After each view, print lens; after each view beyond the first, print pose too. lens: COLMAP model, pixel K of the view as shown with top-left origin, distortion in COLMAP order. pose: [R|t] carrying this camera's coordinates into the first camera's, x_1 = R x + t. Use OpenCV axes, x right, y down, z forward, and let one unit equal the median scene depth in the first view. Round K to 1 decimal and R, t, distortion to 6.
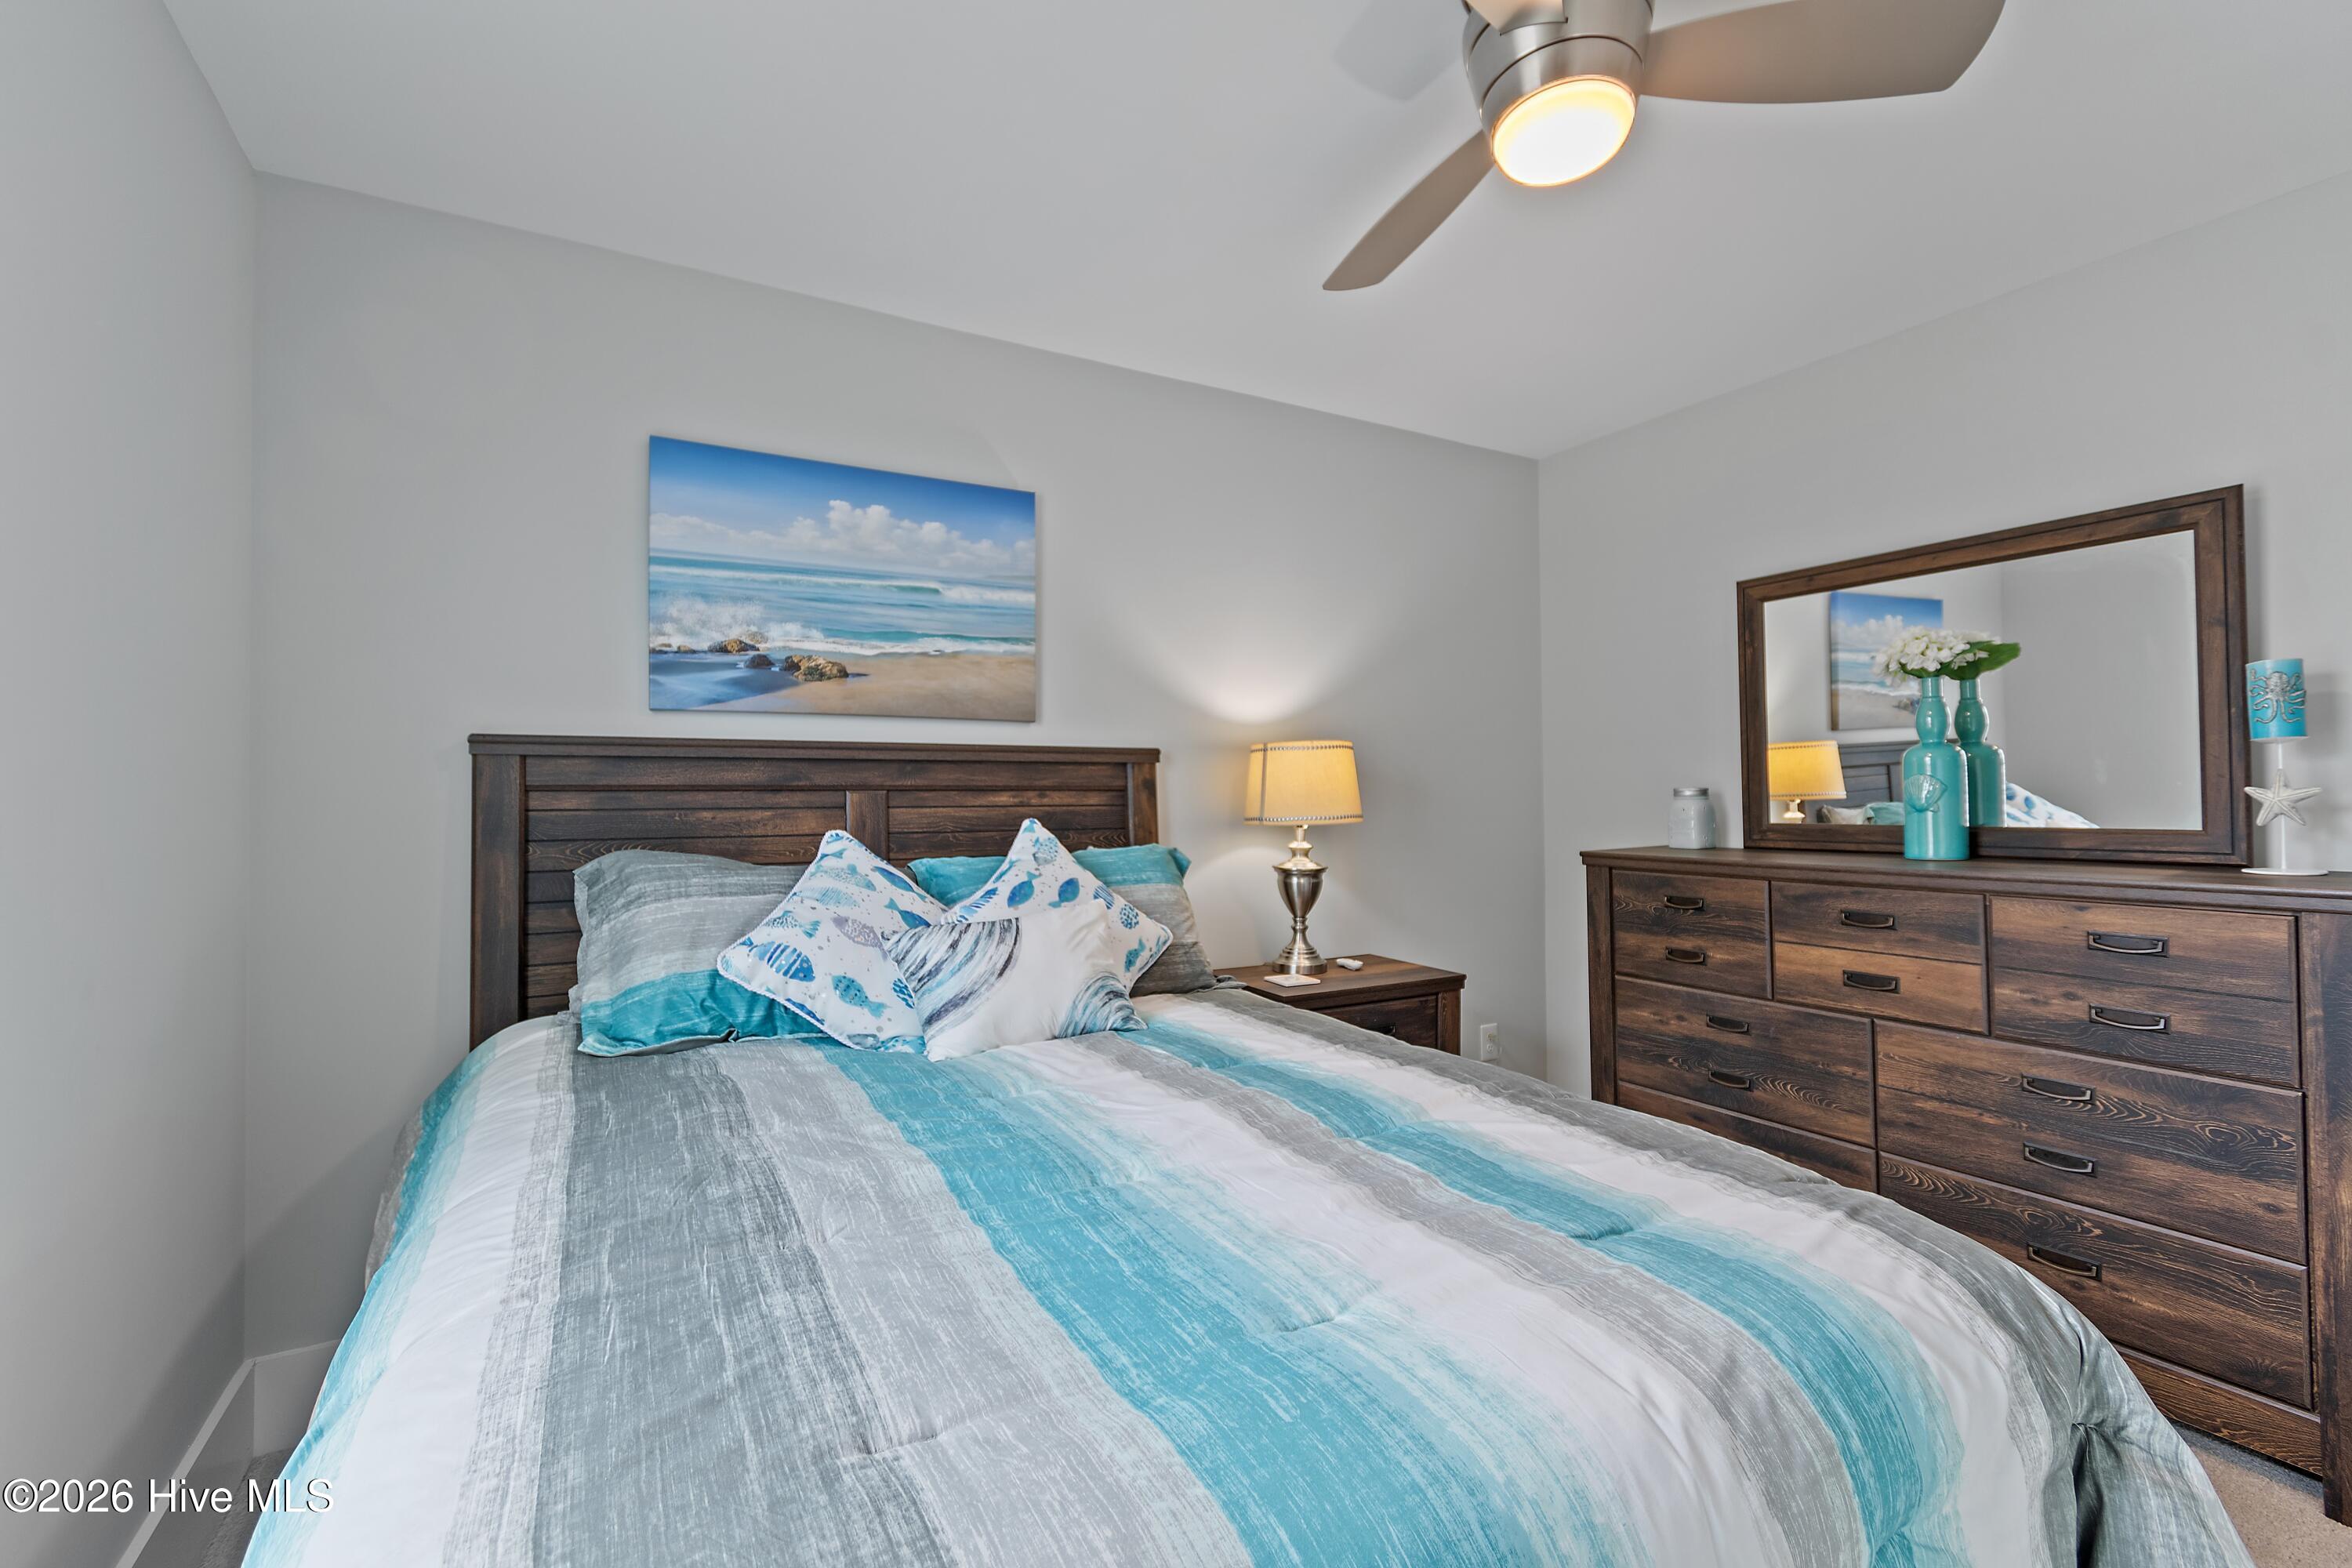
lens RADIAL K [[1035.5, 0, 1171.0], [0, 1035.5, 786.1], [0, 0, 1]] dist [0.001524, -0.000539]
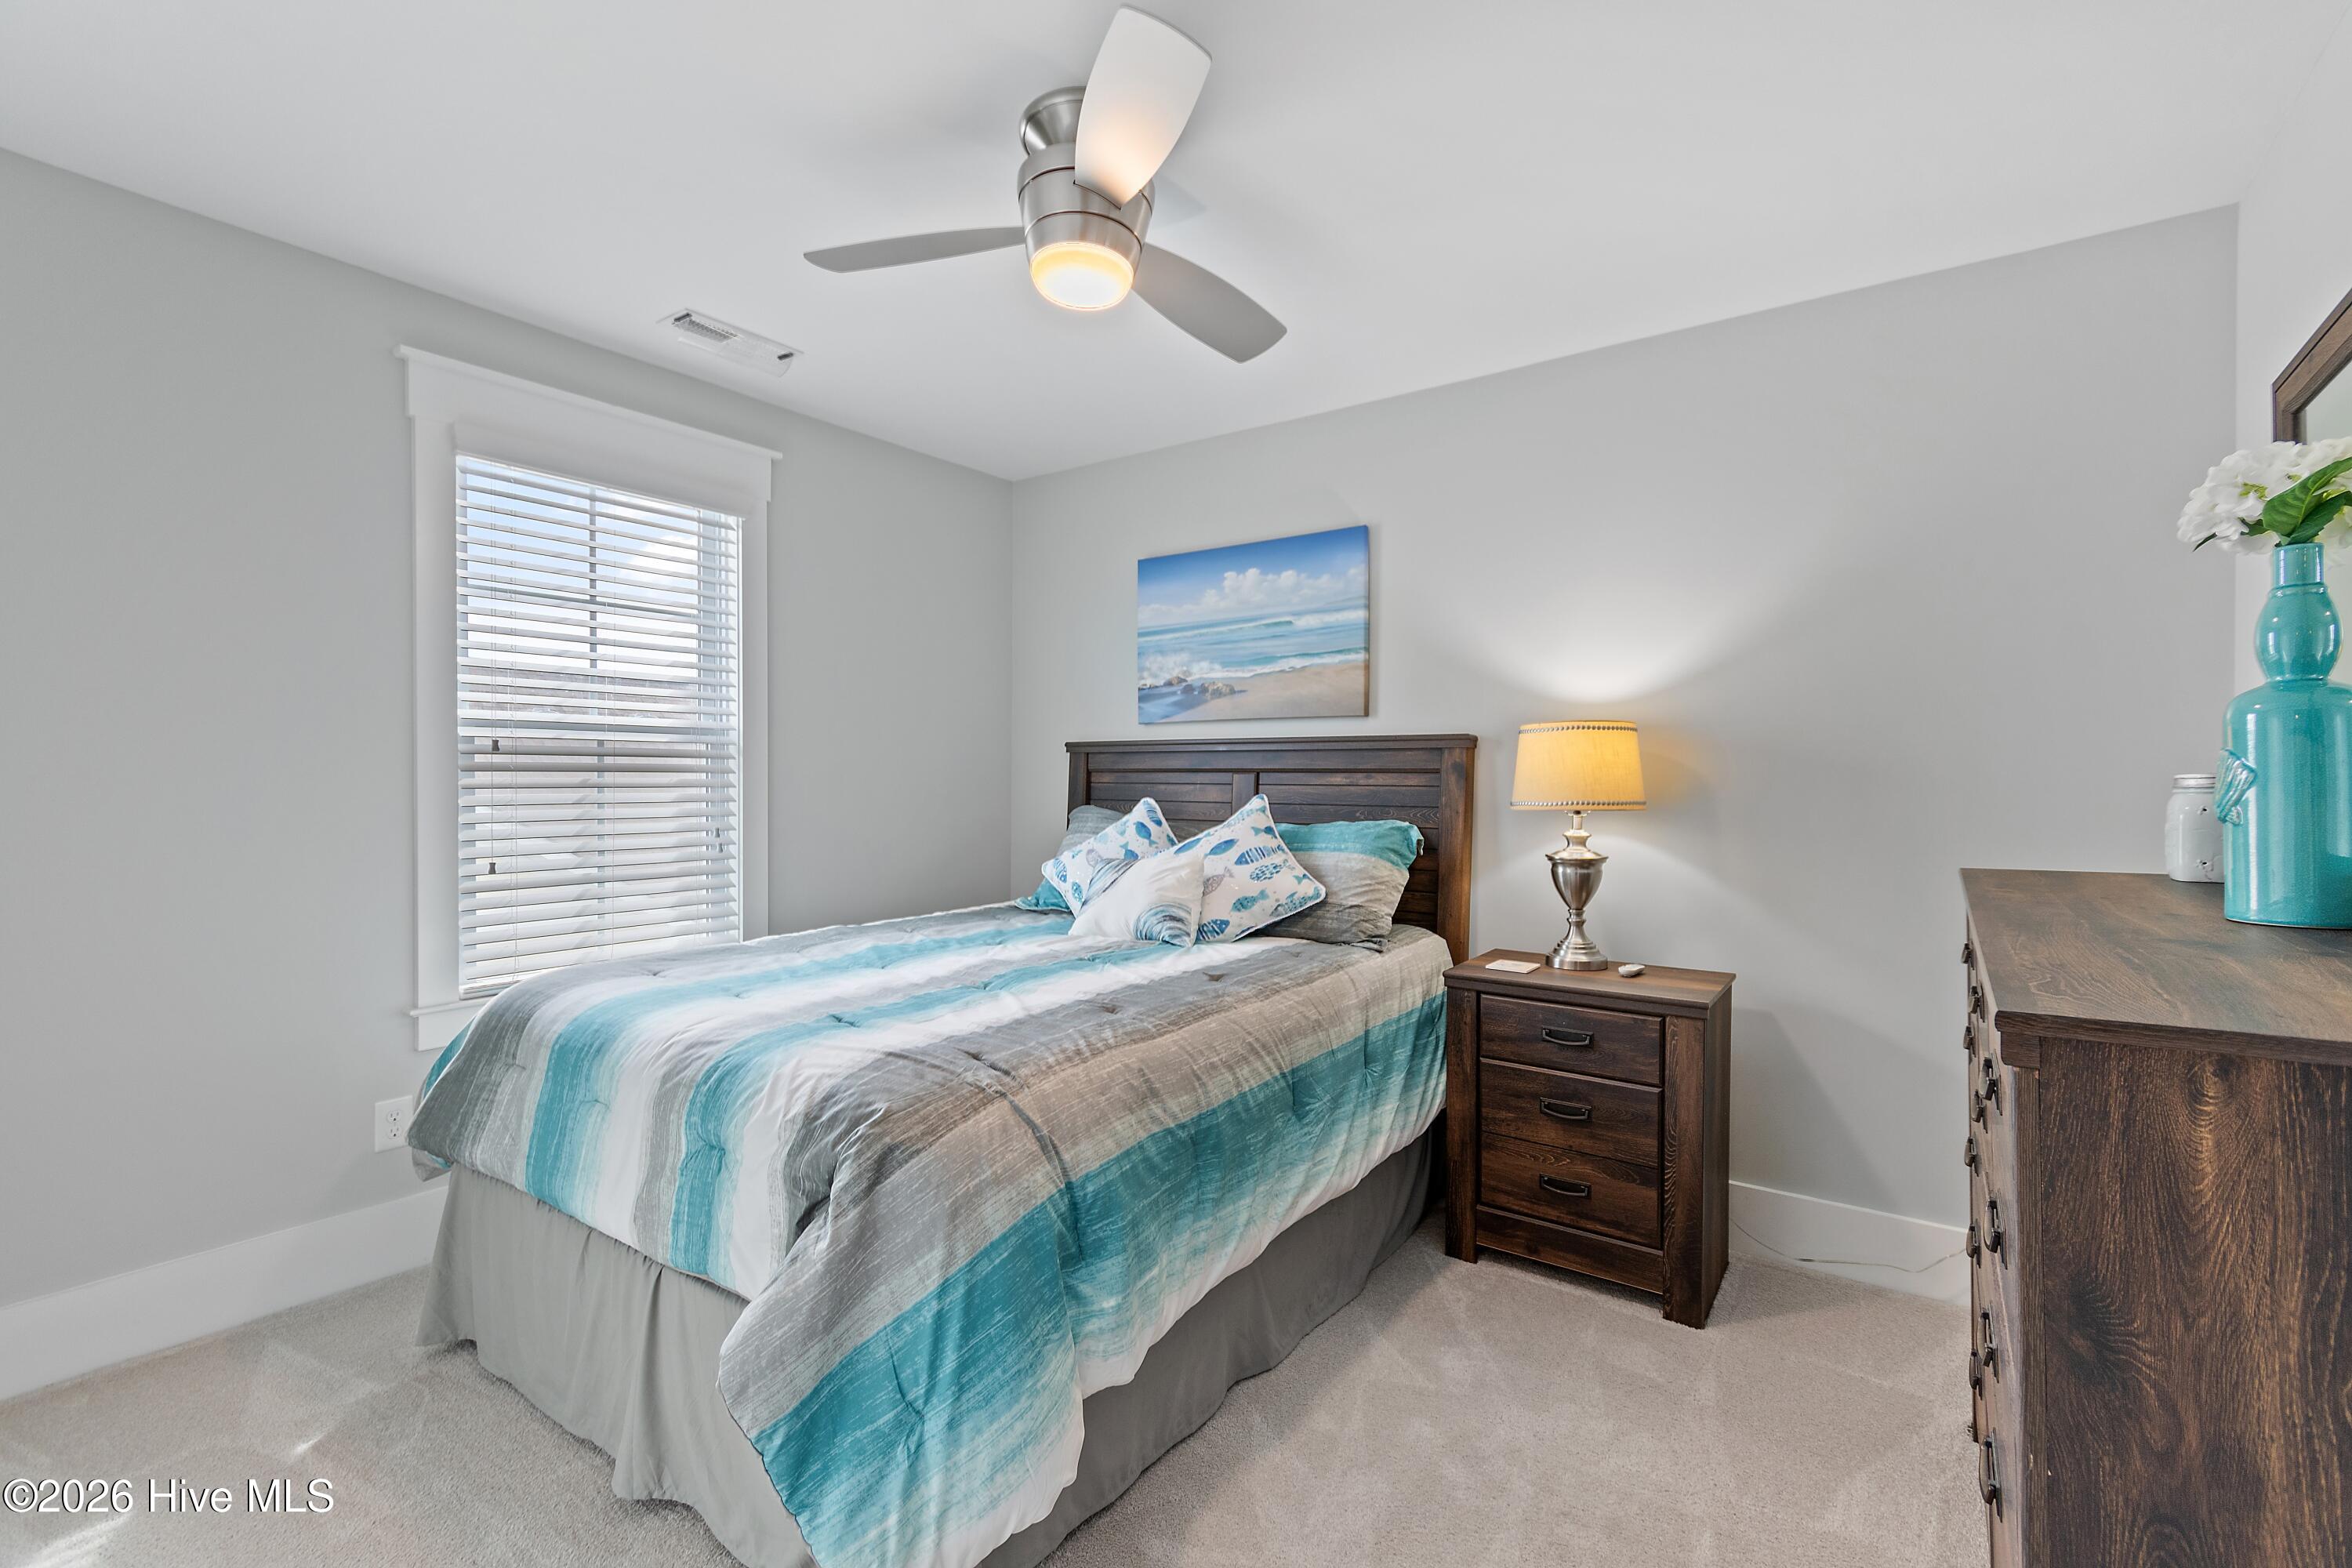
lens RADIAL K [[1035.5, 0, 1171.0], [0, 1035.5, 786.1], [0, 0, 1]] dist [0.001524, -0.000539]
pose [[0.408598, 0.016915, -0.912558, 0.949107], [0.003797, 0.999788, 0.020232, -0.006328], [0.912707, -0.011732, 0.408447, 0.323844]]
